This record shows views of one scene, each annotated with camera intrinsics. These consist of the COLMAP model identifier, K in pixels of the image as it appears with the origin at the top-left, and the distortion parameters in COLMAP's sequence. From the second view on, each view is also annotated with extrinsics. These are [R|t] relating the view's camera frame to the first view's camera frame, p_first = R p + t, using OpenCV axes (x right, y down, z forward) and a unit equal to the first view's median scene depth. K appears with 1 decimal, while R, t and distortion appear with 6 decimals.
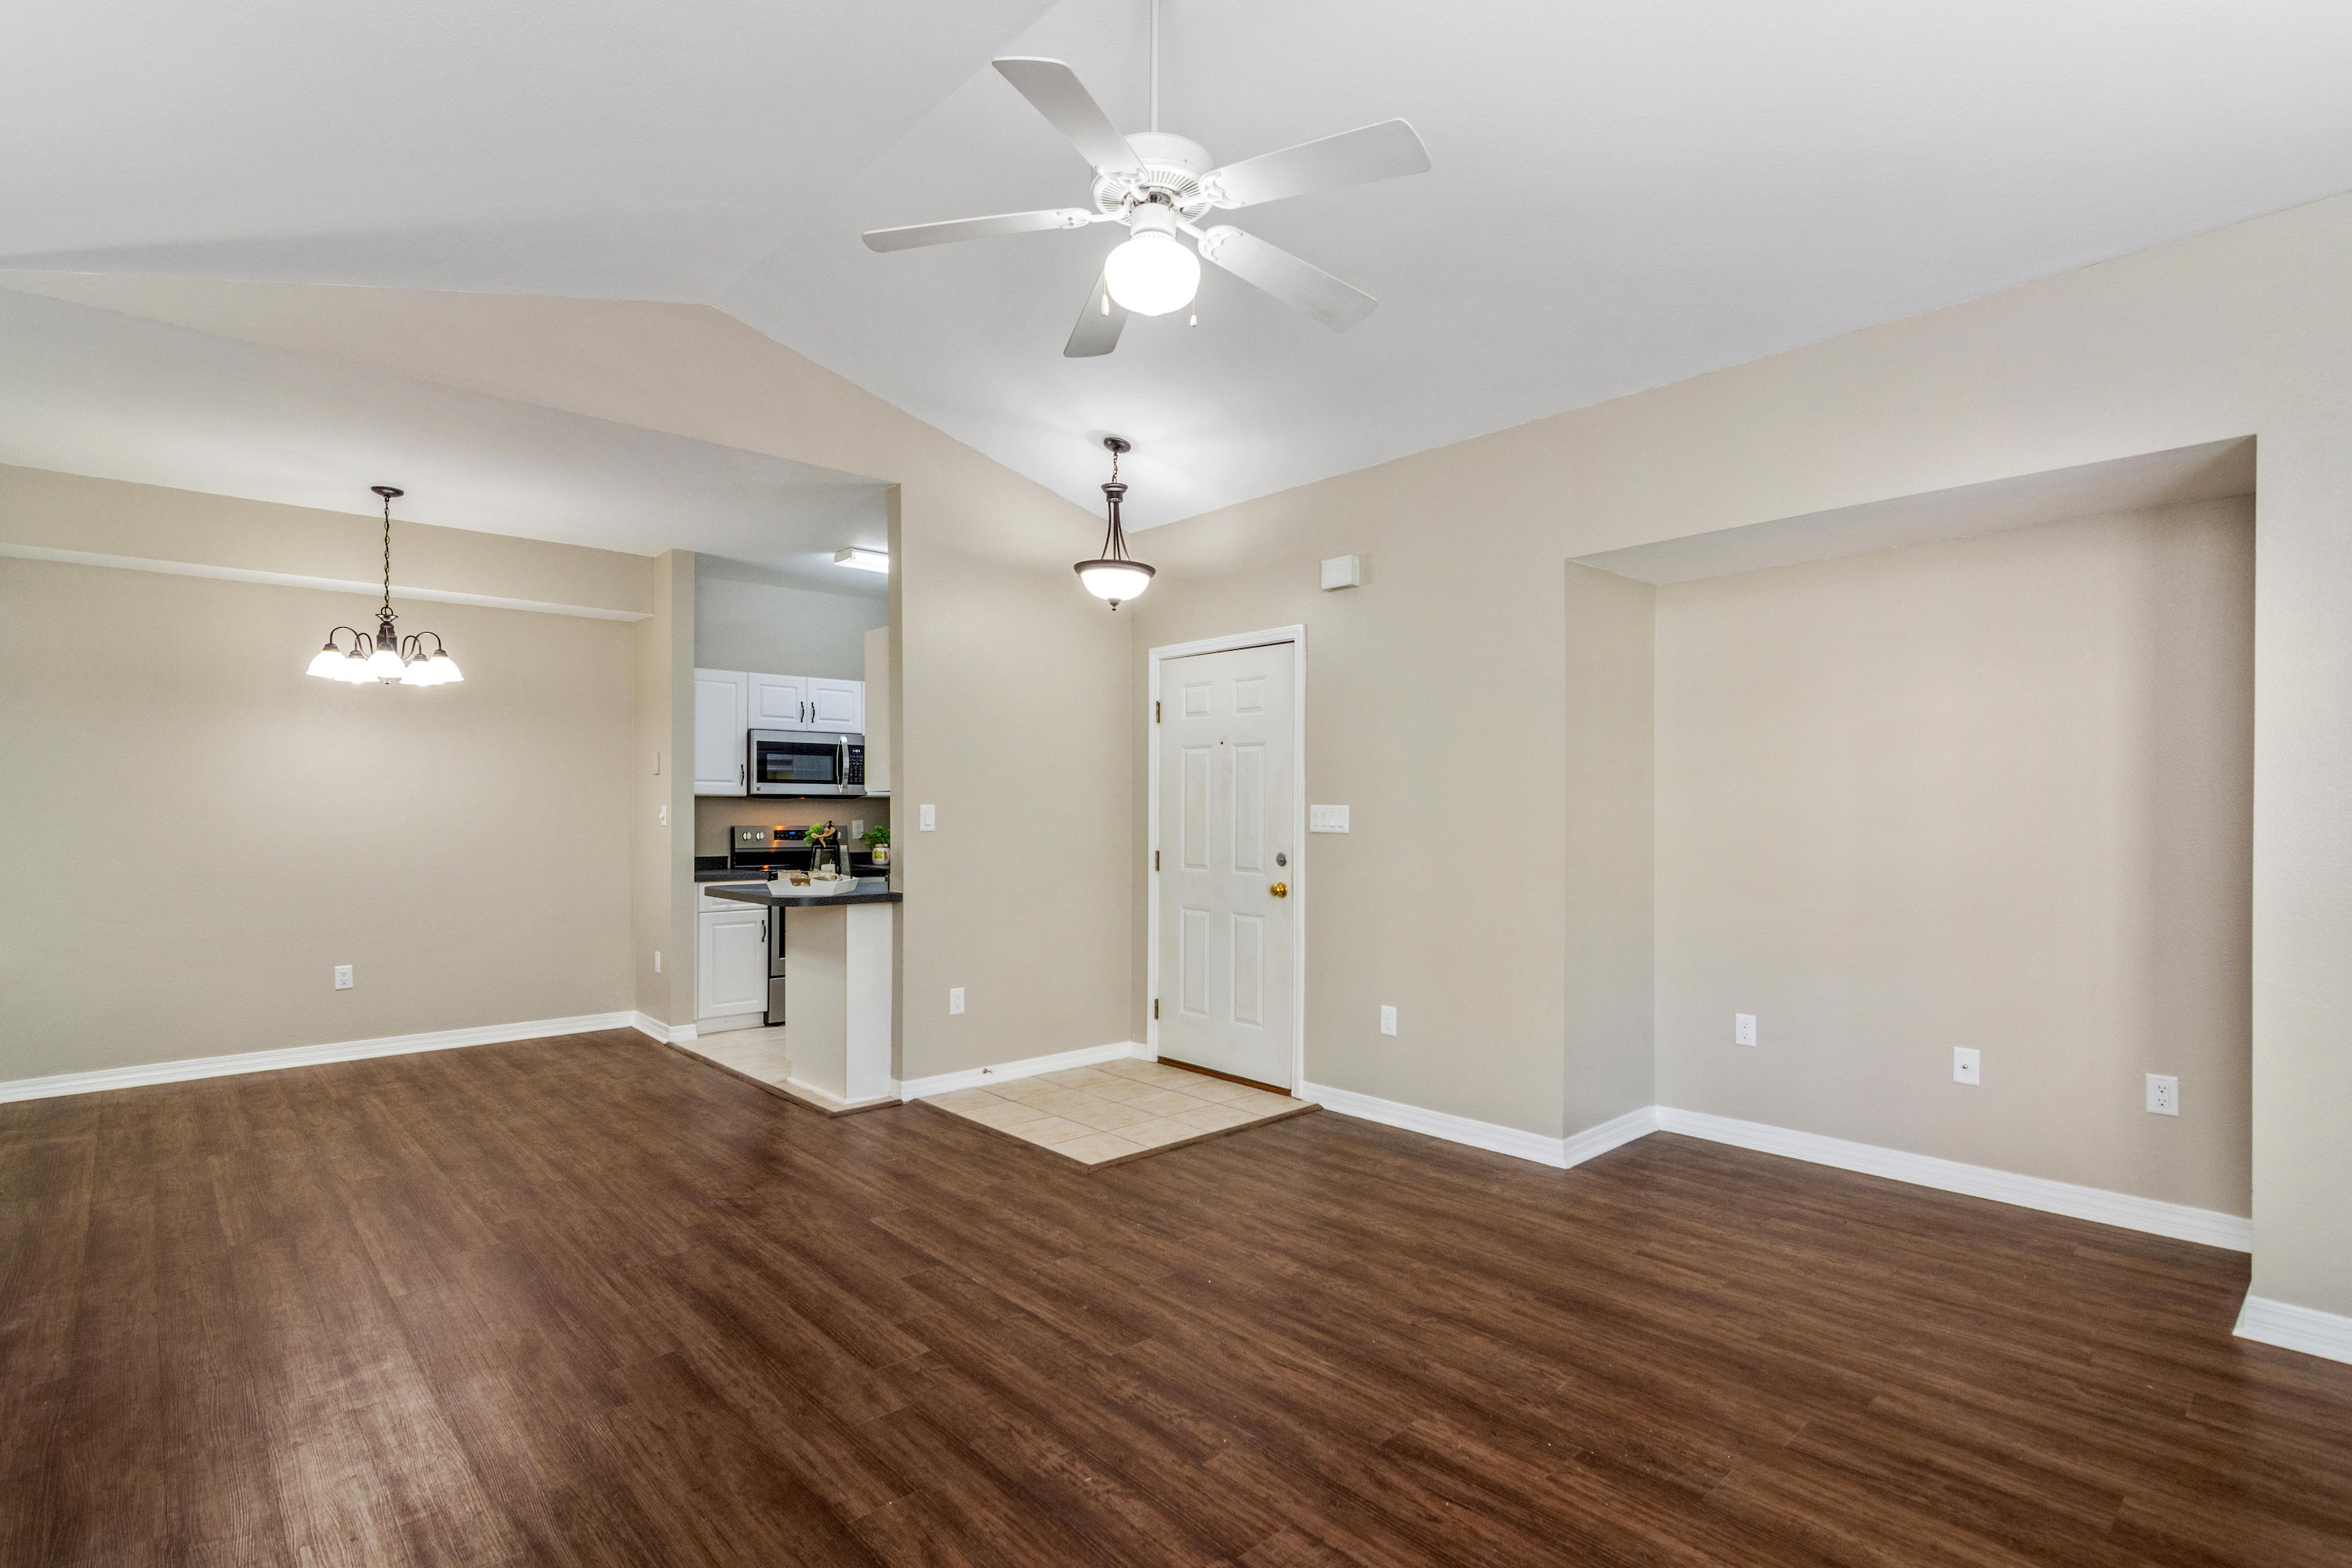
lens RADIAL K [[1162.6, 0, 1196.2], [0, 1162.6, 805.1], [0, 0, 1]] dist [0.007875, 0.001024]
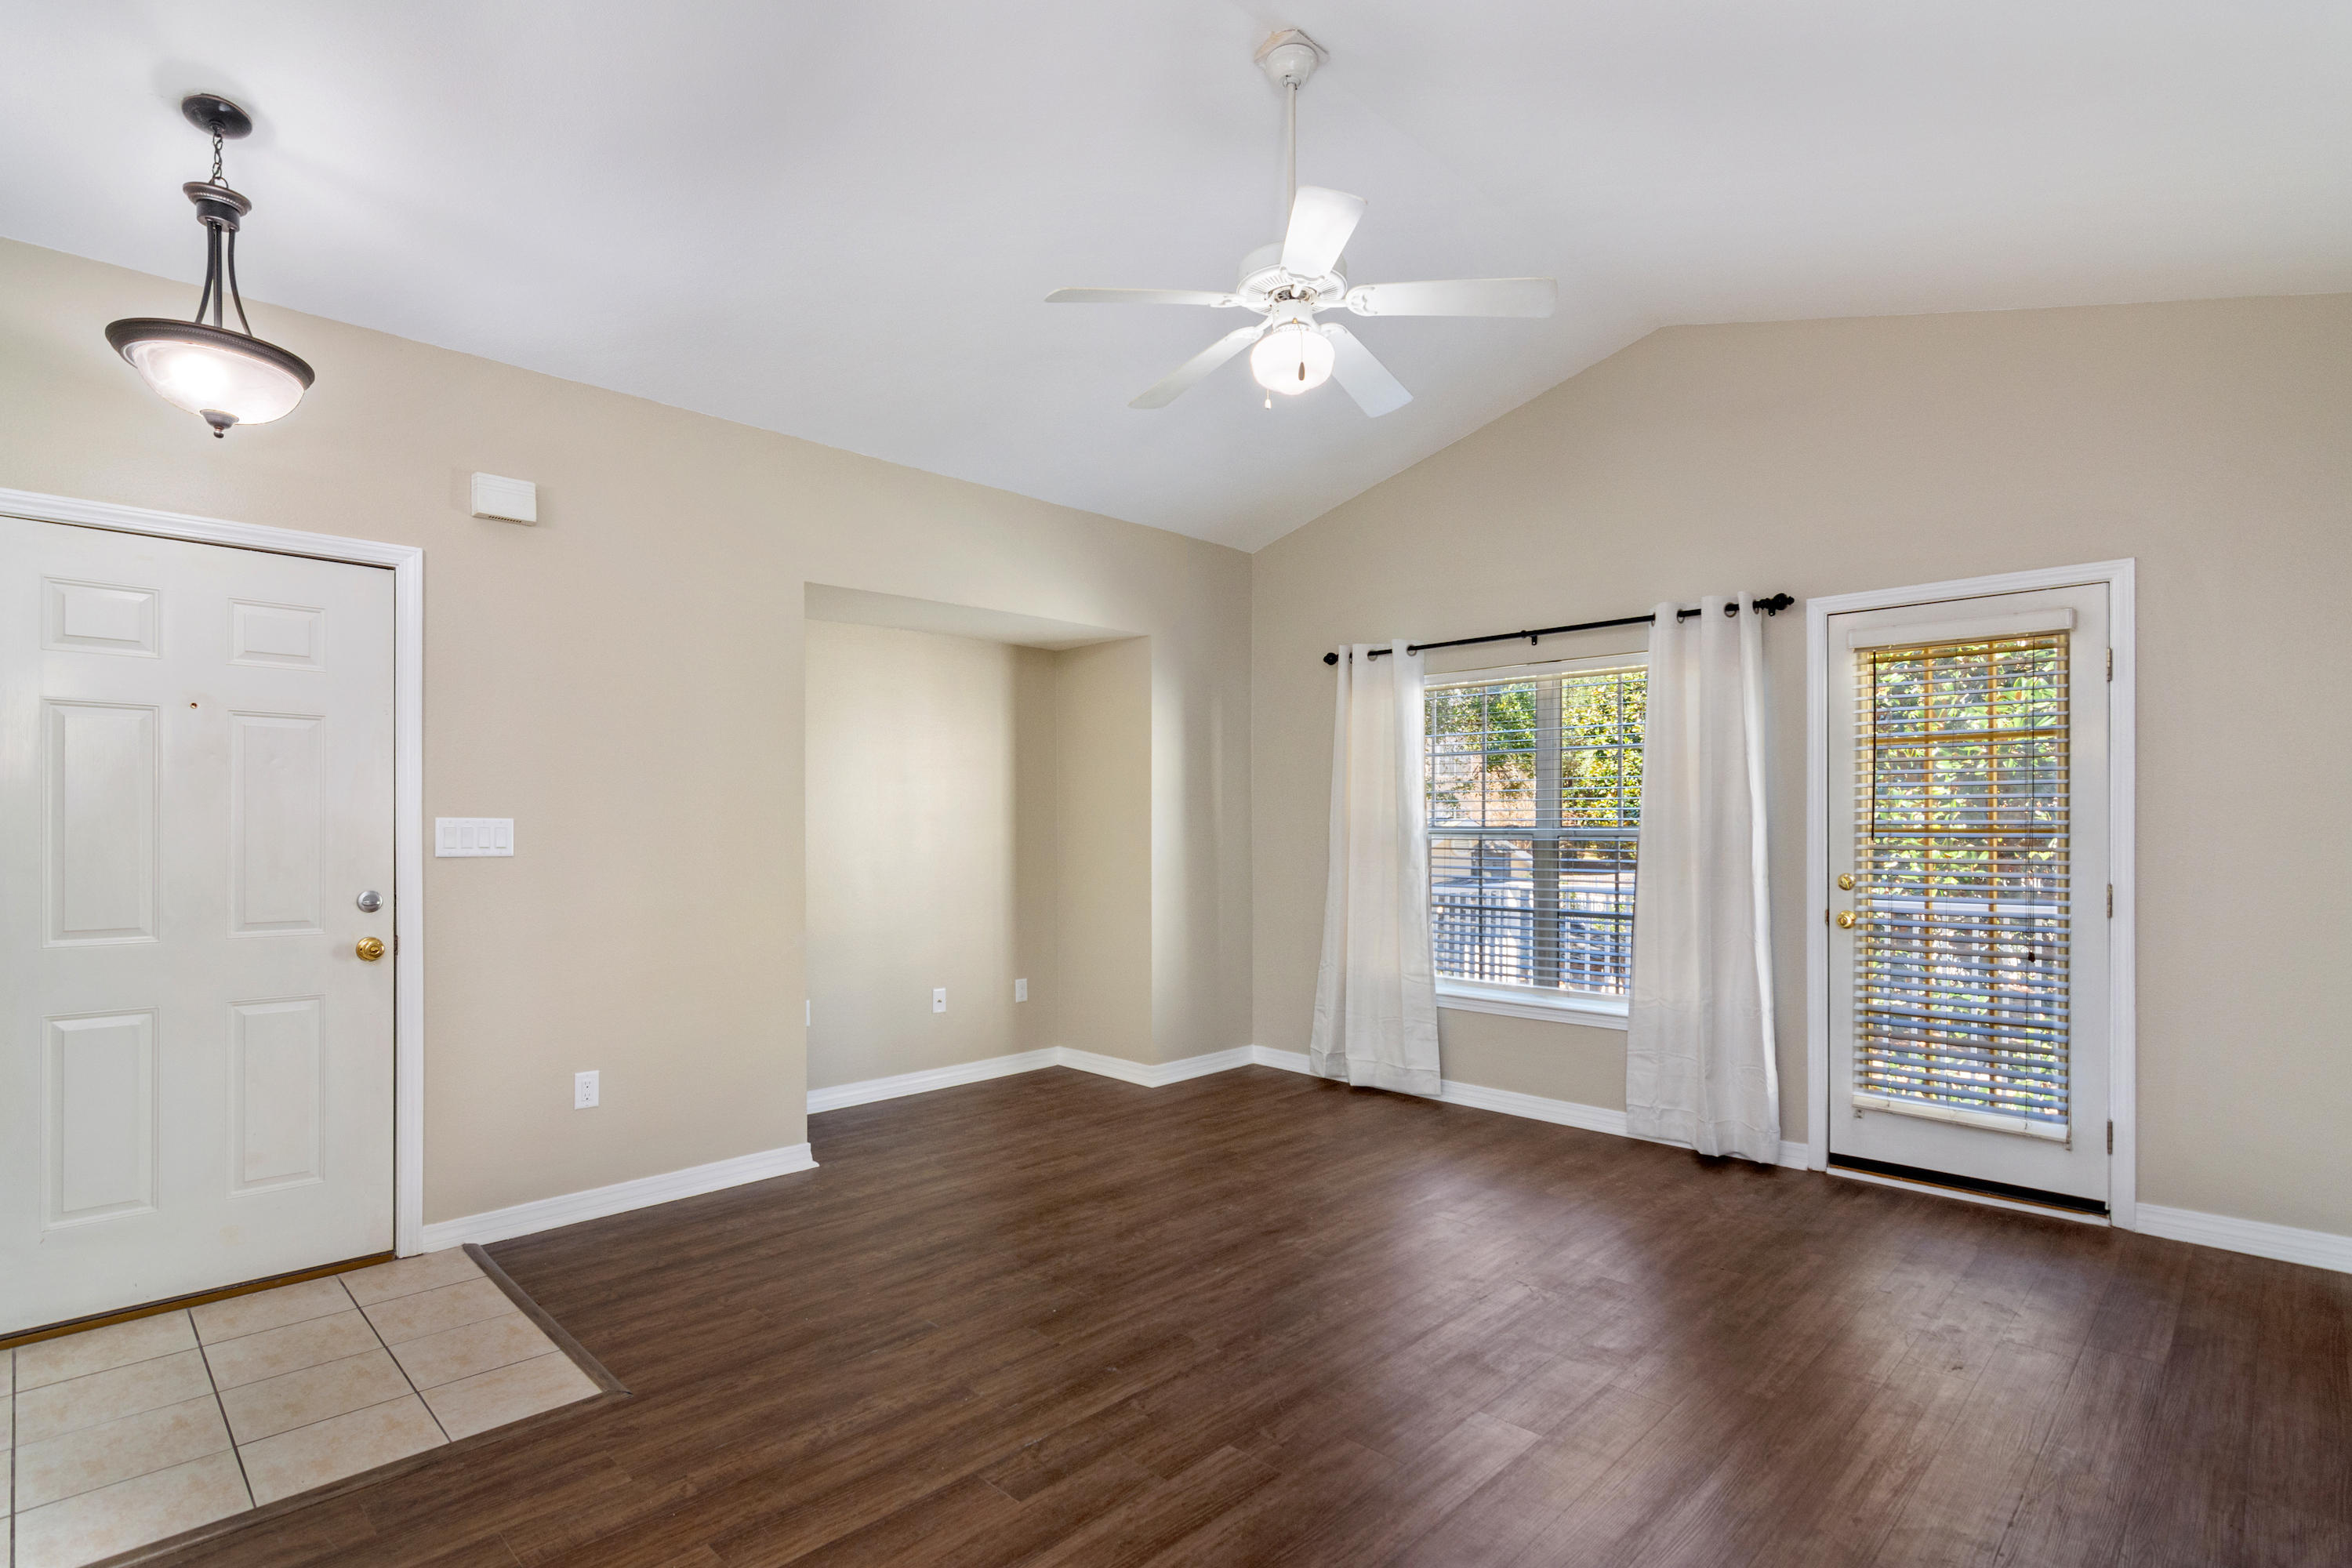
lens RADIAL K [[1162.6, 0, 1160.4], [0, 1162.6, 833.5], [0, 0, 1]] dist [0.007875, 0.001024]
pose [[-0.057240, -0.007800, 0.998330, -0.600957], [-0.005096, 0.999959, 0.007520, 0.002115], [-0.998347, -0.004657, -0.057277, 0.607059]]
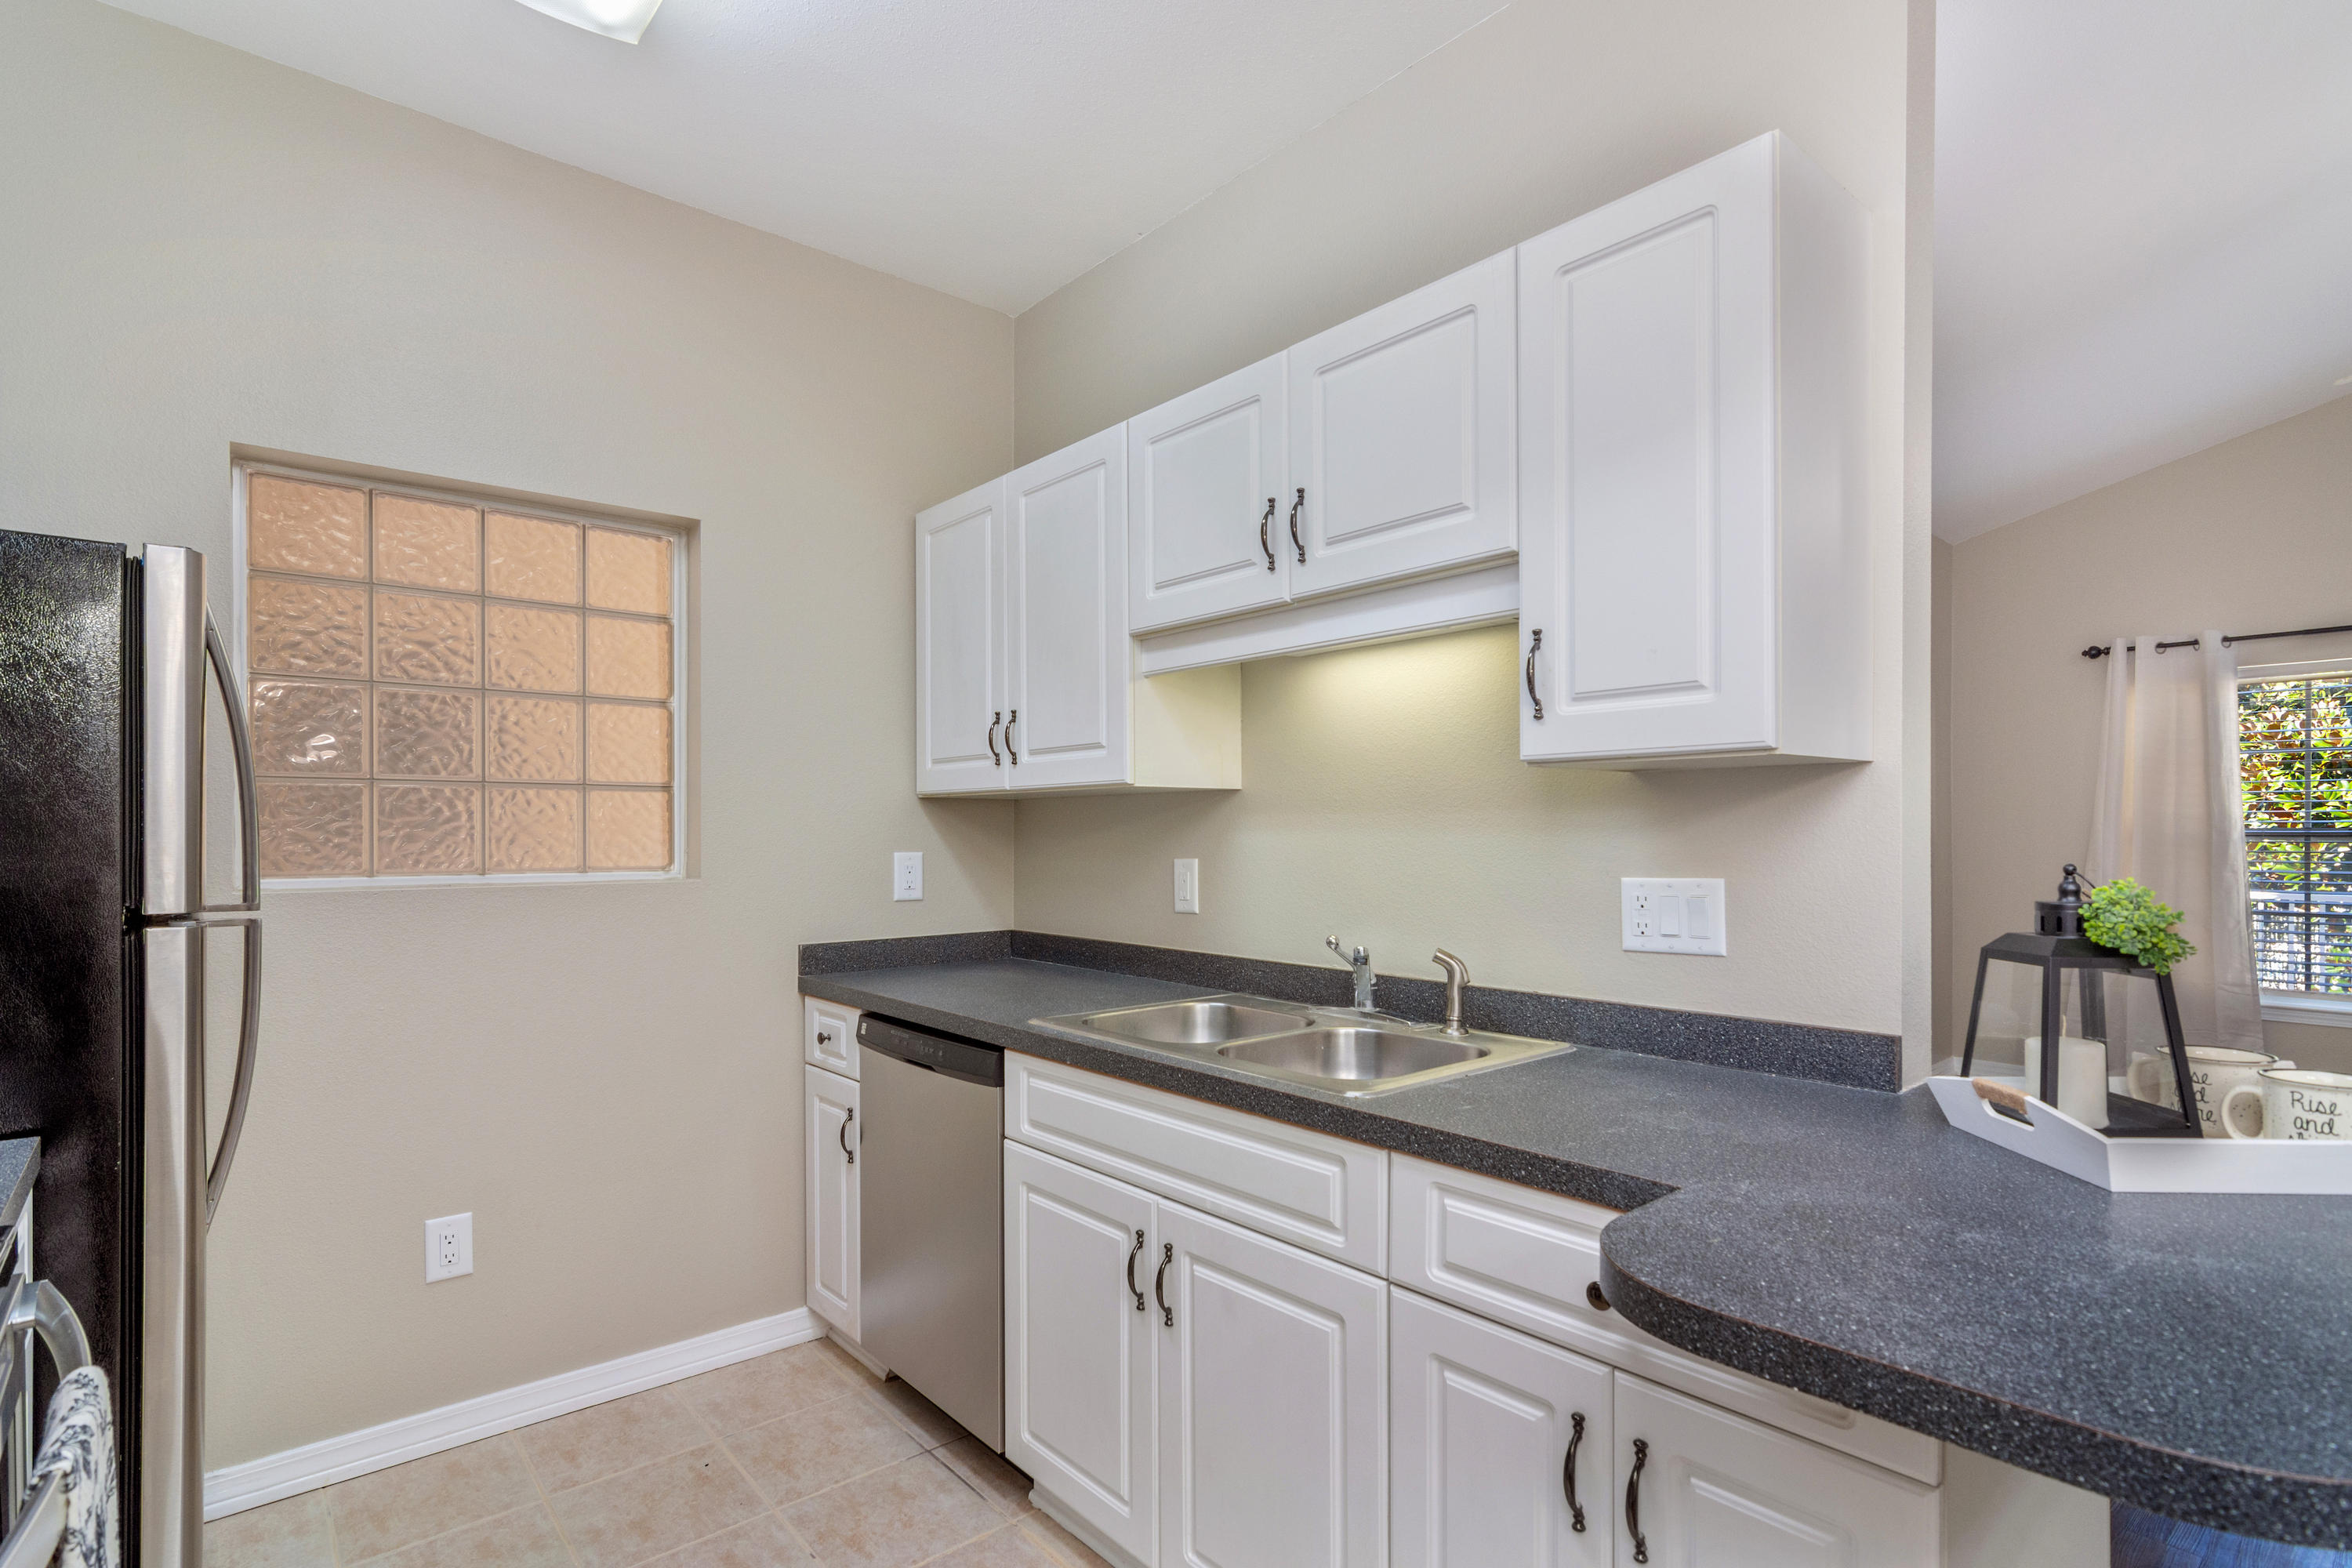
lens RADIAL K [[1162.6, 0, 1219.4], [0, 1162.6, 832.9], [0, 0, 1]] dist [0.007875, 0.001024]
pose [[0.004280, -0.001357, 0.999990, -0.567785], [0.000070, 0.999999, 0.001356, 0.005827], [-0.999991, 0.000064, 0.004280, 1.183433]]
